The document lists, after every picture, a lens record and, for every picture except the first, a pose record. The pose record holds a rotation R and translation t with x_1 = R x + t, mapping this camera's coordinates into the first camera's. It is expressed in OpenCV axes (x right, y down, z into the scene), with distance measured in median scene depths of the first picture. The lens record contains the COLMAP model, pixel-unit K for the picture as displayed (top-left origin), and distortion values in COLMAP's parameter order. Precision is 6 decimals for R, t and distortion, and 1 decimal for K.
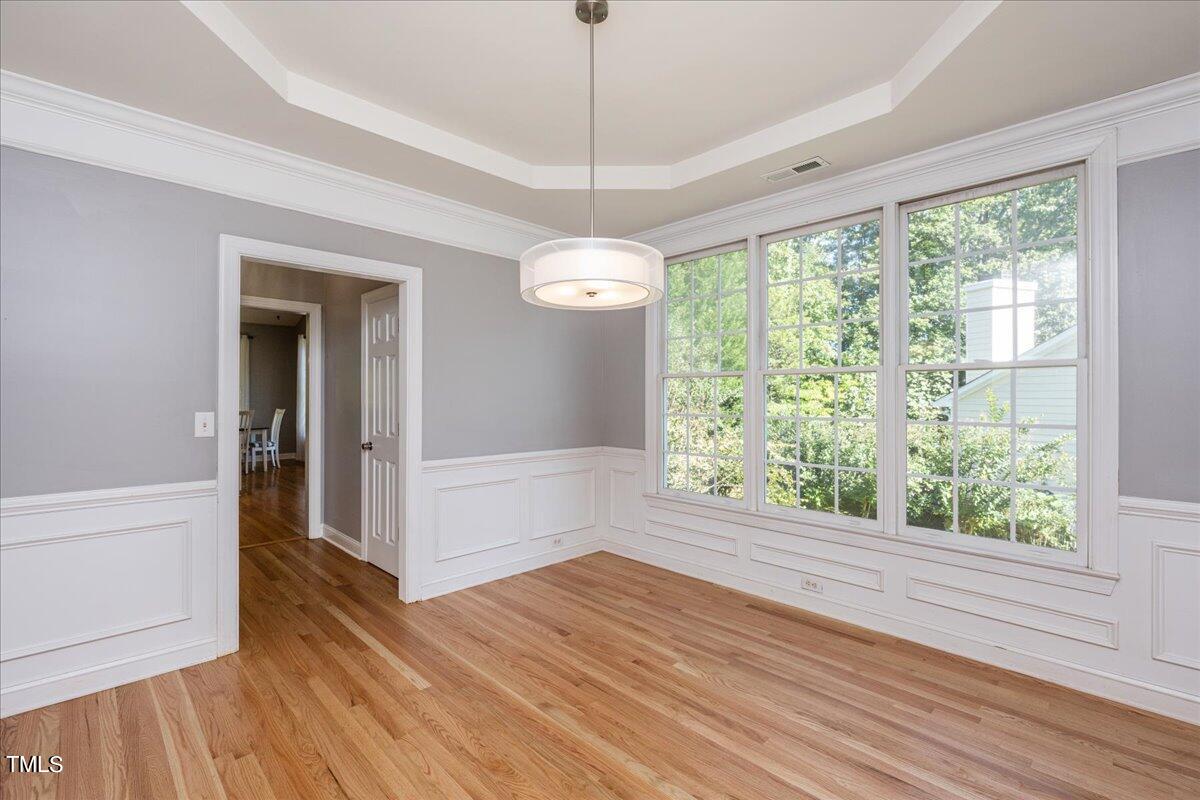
lens RADIAL K [[541.1, 0, 619.6], [0, 541.1, 398.7], [0, 0, 1]] dist [-0.000366, 0.000201]
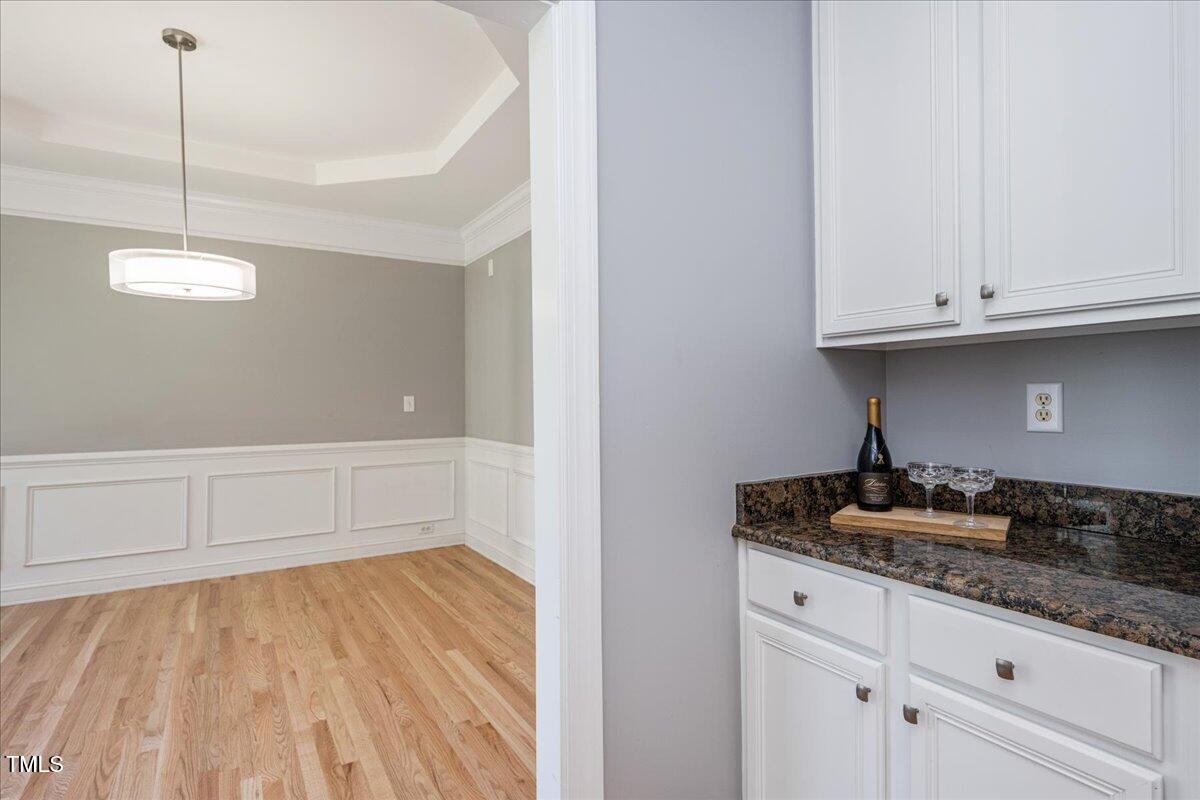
lens RADIAL K [[601.1, 0, 600.0], [0, 601.1, 400.0], [0, 0, 1]] dist [-0.002545, -0.000326]
pose [[-0.971643, 0.002919, 0.236433, -0.842872], [0.004807, 0.999961, 0.007412, 0.035006], [-0.236402, 0.008338, -0.971620, 1.409704]]
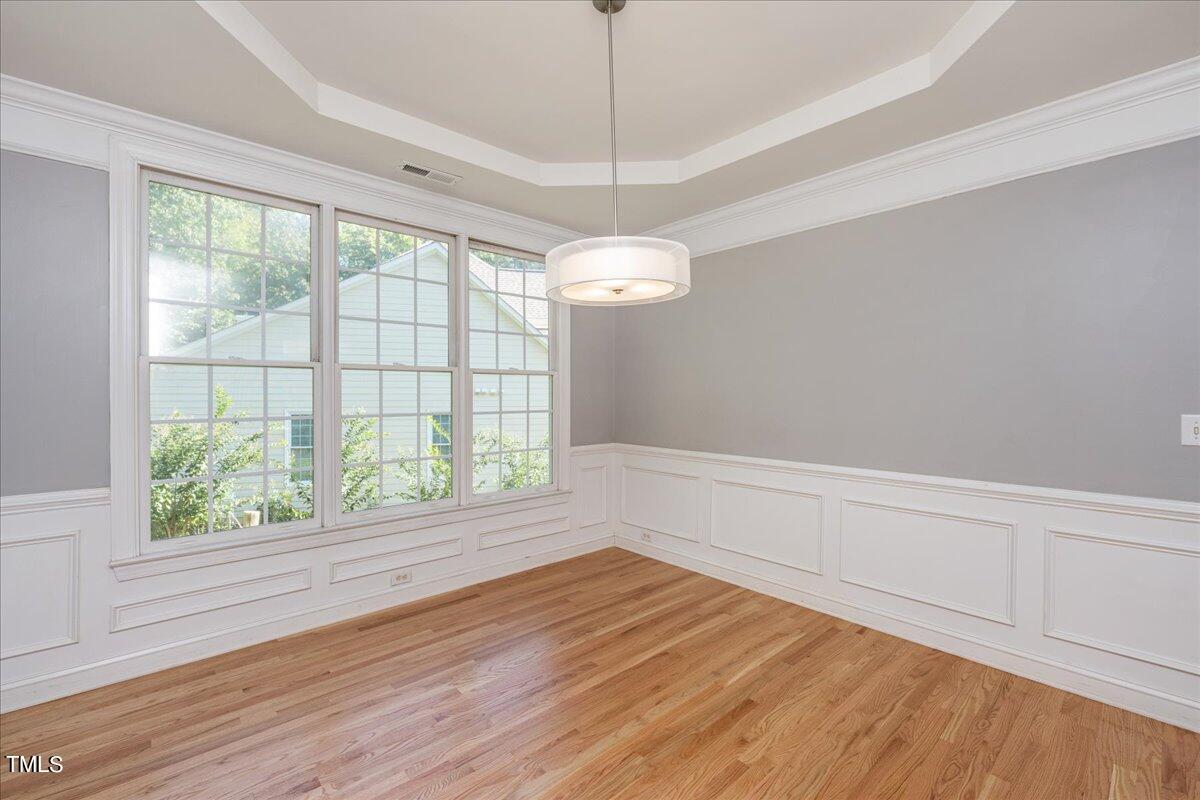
lens RADIAL K [[511.9, 0, 590.0], [0, 511.9, 400.3], [0, 0, 1]] dist [0.000358, -0.000318]
pose [[0.067394, -0.016144, 0.997596, -0.683386], [0.004036, 0.999865, 0.015908, -0.006861], [-0.997718, 0.002954, 0.067450, 0.680760]]
